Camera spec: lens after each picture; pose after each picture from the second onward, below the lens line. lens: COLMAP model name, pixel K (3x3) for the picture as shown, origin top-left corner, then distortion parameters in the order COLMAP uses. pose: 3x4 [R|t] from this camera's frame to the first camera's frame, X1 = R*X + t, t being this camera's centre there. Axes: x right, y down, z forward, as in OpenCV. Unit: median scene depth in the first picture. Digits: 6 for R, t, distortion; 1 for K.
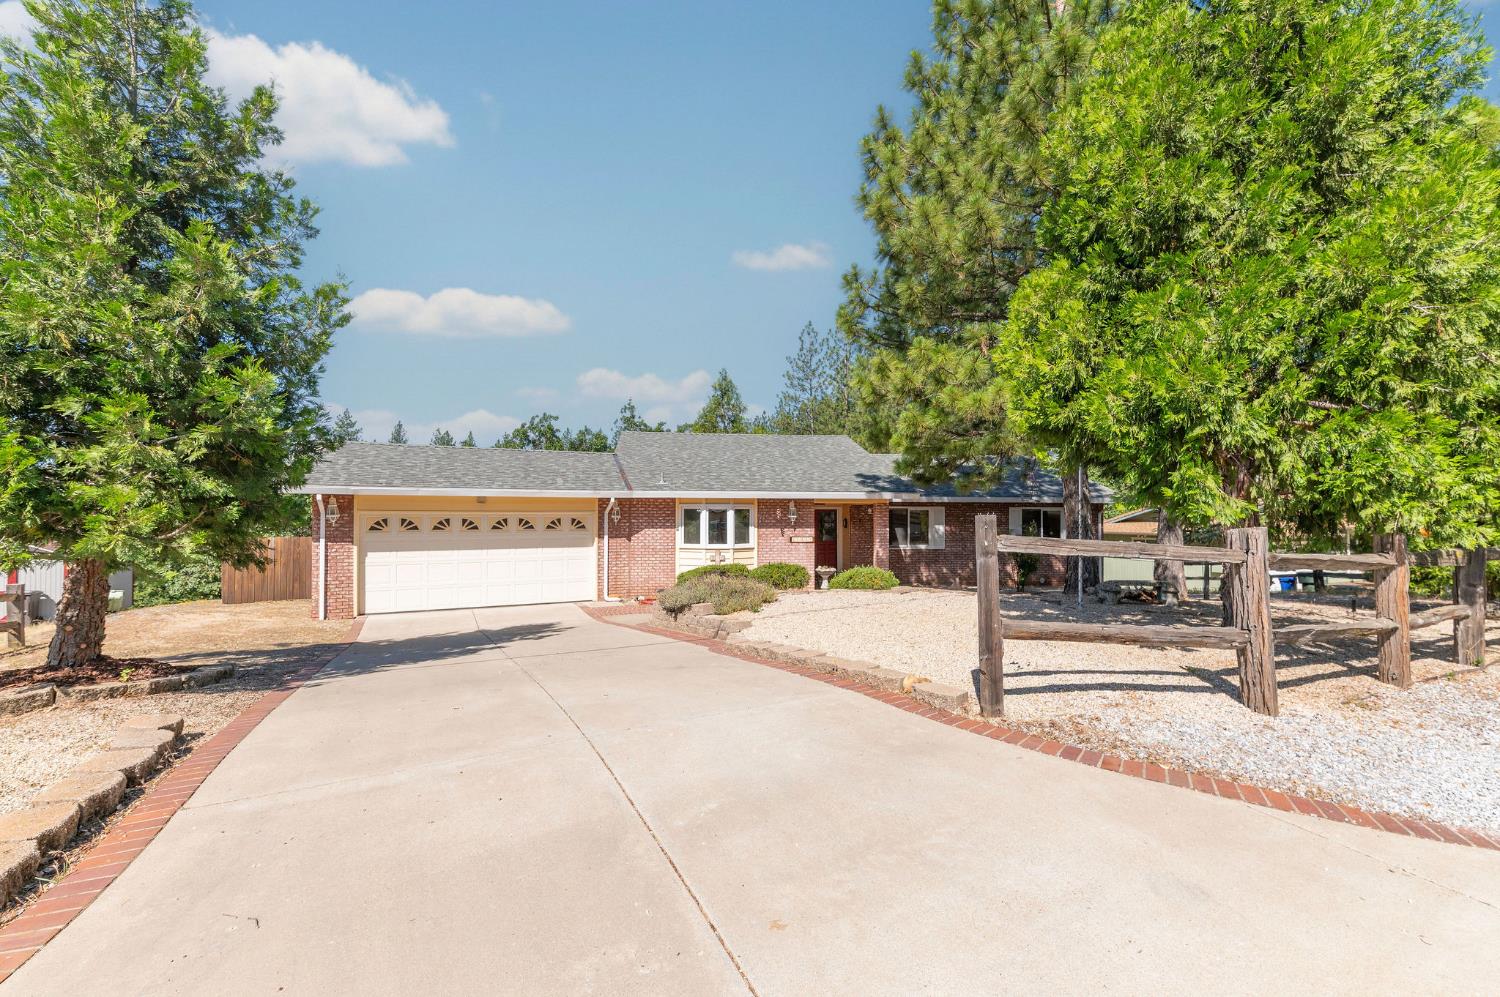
lens RADIAL K [[628.4, 0, 759.9], [0, 628.4, 504.9], [0, 0, 1]] dist [-0.019677, 0.000056]
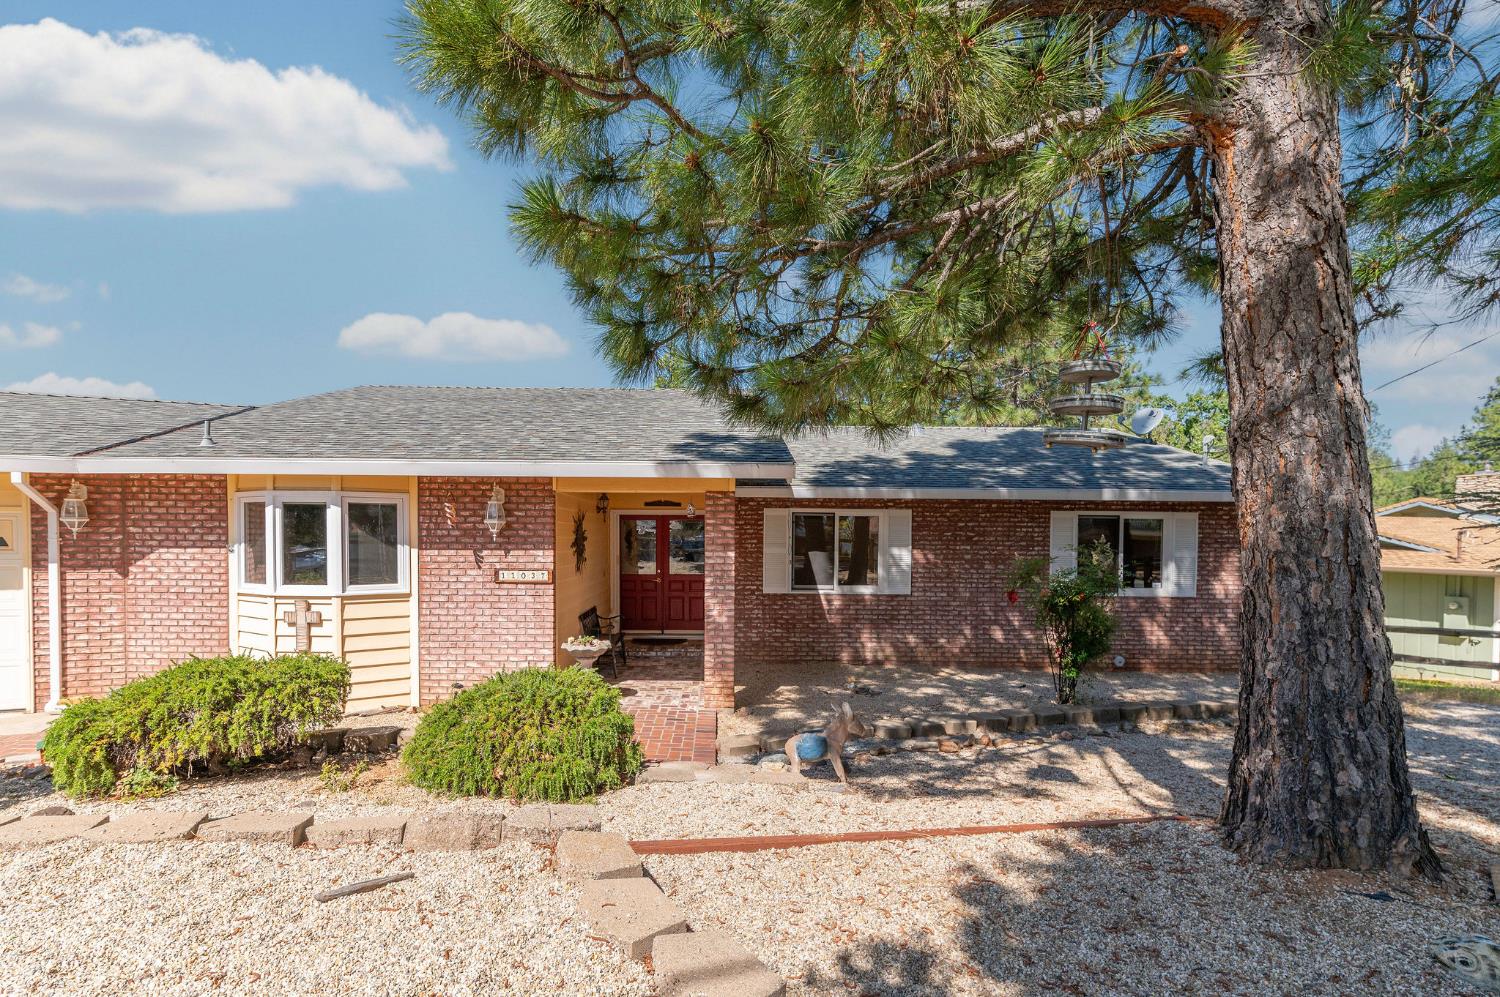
lens RADIAL K [[657.8, 0, 723.7], [0, 657.8, 553.4], [0, 0, 1]] dist [-0.003356, -0.000131]
pose [[0.992386, 0.008520, -0.122870, 0.272305], [-0.003841, 0.999260, 0.038269, 0.022967], [0.123105, -0.037506, 0.991685, 0.602517]]
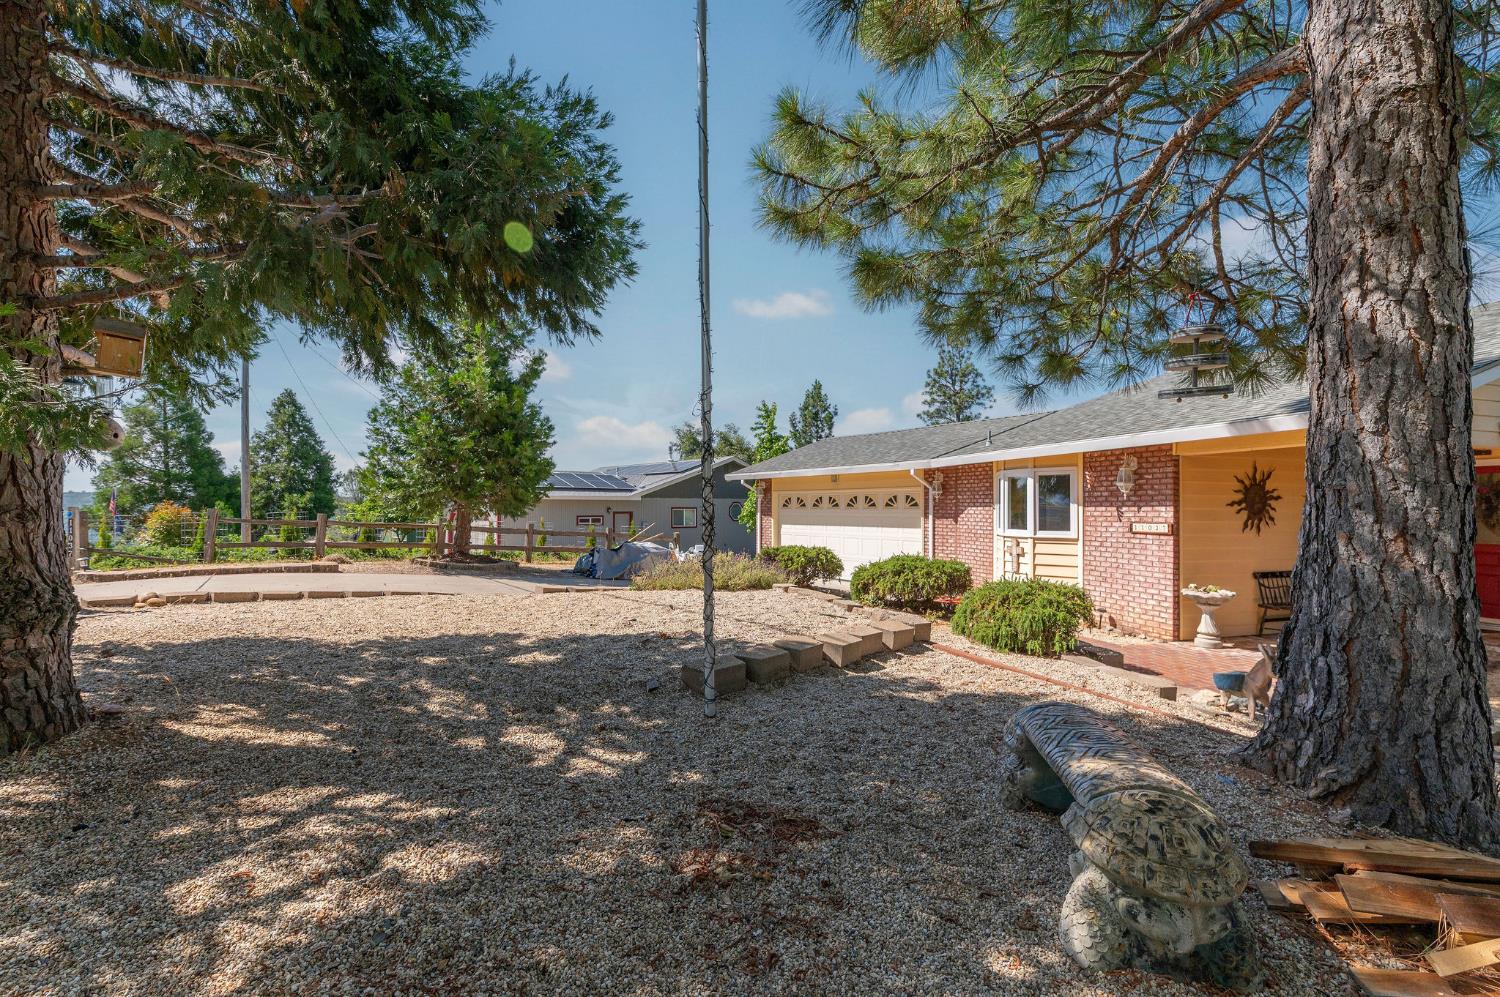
lens RADIAL K [[652.4, 0, 750.0], [0, 652.4, 498.5], [0, 0, 1]] dist [-0.000748, 0.000049]
pose [[0.154696, -0.015404, -0.987842, 0.577848], [0.013247, 0.999821, -0.013516, 0.035264], [0.987873, -0.010995, 0.154873, 0.622806]]
